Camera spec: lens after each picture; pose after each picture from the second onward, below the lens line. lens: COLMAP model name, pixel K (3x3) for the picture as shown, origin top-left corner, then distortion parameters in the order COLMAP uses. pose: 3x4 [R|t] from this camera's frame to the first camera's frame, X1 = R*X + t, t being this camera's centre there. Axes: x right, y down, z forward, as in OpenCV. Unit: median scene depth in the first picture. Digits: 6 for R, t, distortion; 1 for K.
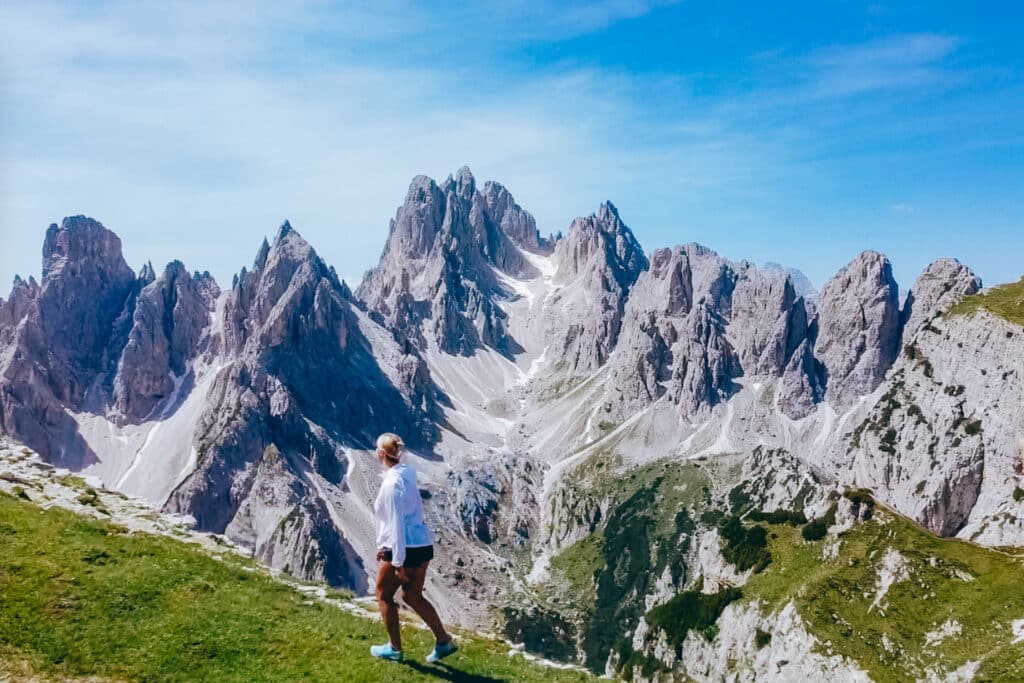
lens RADIAL K [[1010.1, 0, 512.0], [0, 1010.1, 341.5], [0, 0, 1]] dist [-0.023808, -0.007484]
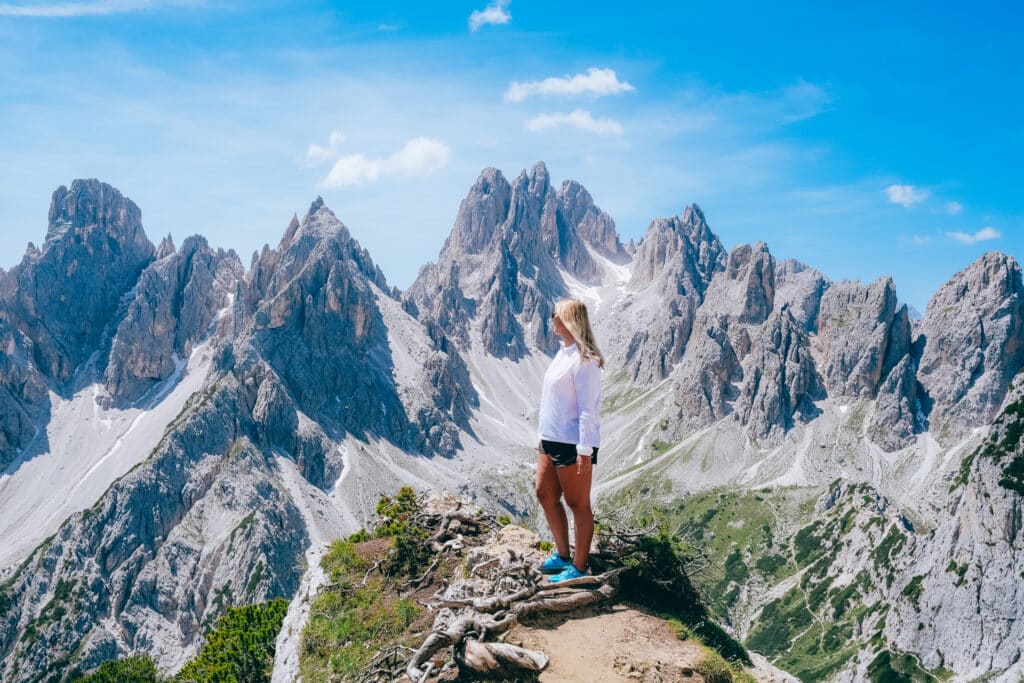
lens RADIAL K [[1036.3, 0, 472.7], [0, 1036.3, 343.7], [0, 0, 1]] dist [-0.071967, 0.111189]
pose [[0.990781, 0.054165, -0.124174, 0.042781], [-0.056015, 0.998364, -0.011457, 0.017543], [0.123350, 0.018307, 0.992194, 0.122472]]
